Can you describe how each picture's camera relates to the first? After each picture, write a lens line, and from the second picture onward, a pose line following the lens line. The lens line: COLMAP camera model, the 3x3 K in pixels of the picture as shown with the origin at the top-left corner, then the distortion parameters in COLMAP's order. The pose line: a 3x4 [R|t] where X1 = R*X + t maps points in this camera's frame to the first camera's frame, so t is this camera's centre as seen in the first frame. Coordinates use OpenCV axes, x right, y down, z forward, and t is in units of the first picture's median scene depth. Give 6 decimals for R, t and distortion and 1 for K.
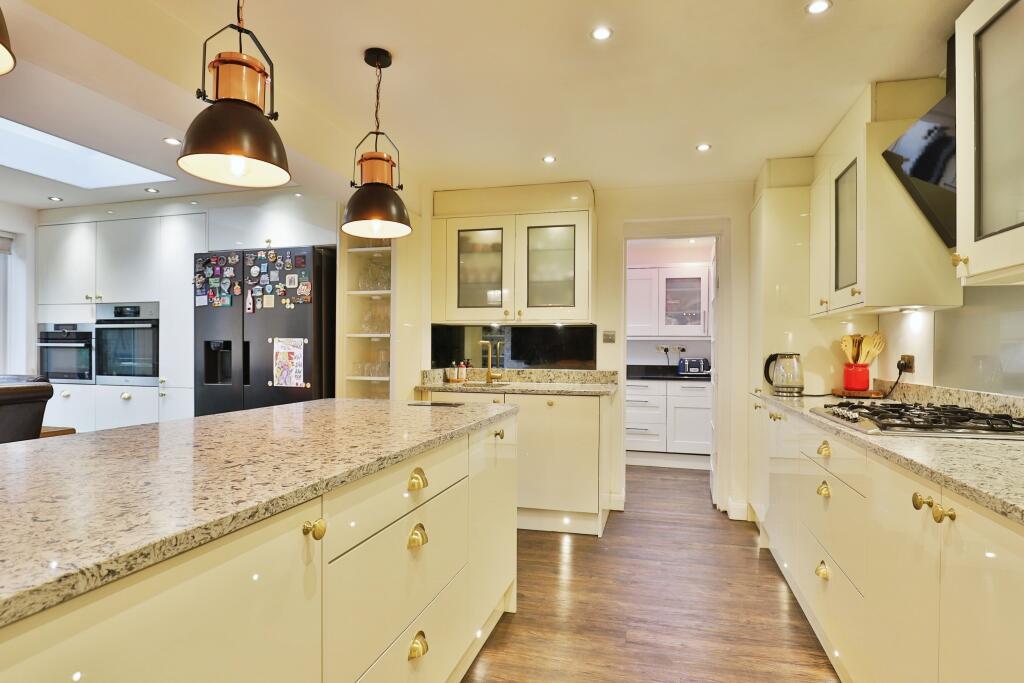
lens RADIAL K [[567.7, 0, 506.5], [0, 567.7, 365.1], [0, 0, 1]] dist [-0.041369, 0.015812]
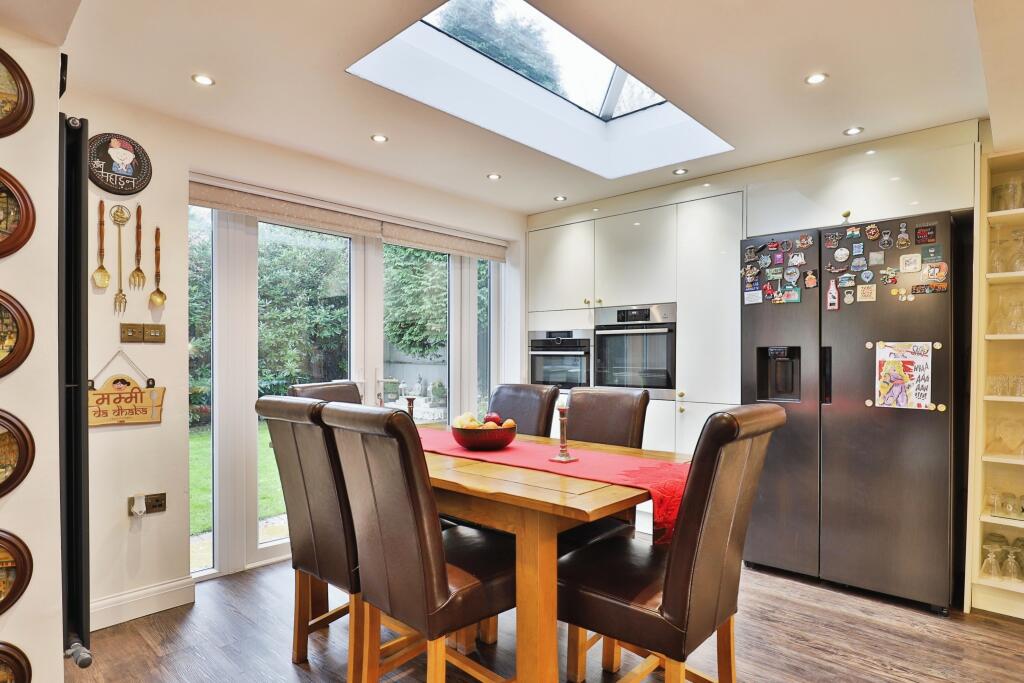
lens RADIAL K [[567.7, 0, 506.5], [0, 567.7, 365.1], [0, 0, 1]] dist [-0.041369, 0.015812]
pose [[0.884342, 0.002883, -0.466830, -0.487990], [-0.008960, 0.999902, -0.010797, -0.005234], [0.466753, 0.013731, 0.884281, 0.120050]]
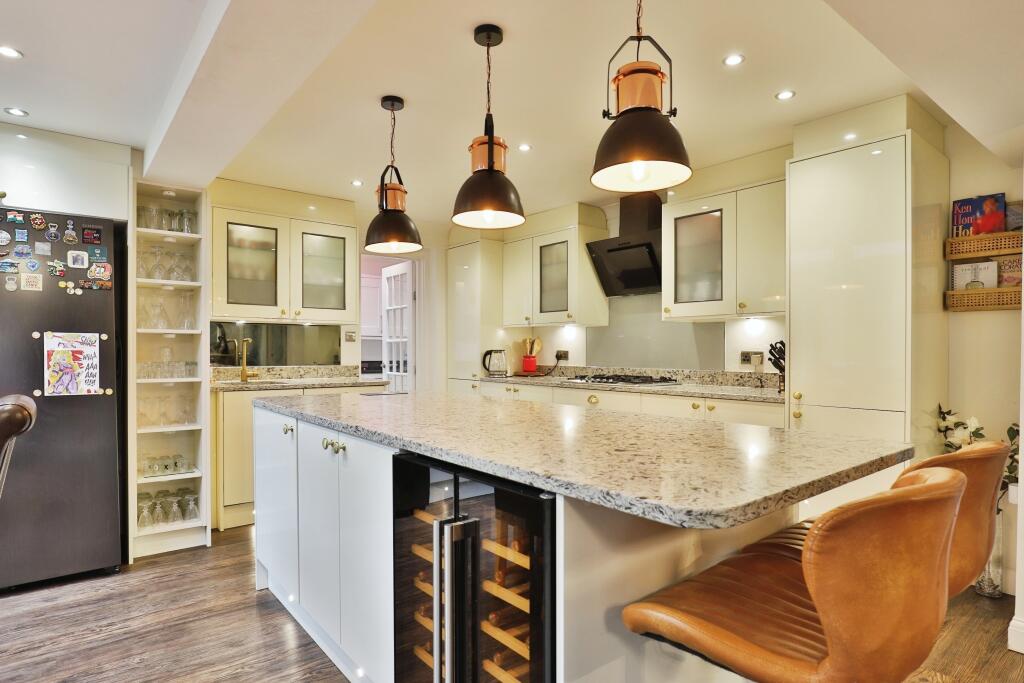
lens RADIAL K [[578.9, 0, 509.6], [0, 578.9, 356.8], [0, 0, 1]] dist [-0.004129, -0.001192]
pose [[0.587151, -0.014173, 0.809353, -0.654773], [0.021987, 0.999757, 0.001557, -0.002621], [-0.809179, 0.016881, 0.587320, 0.050177]]
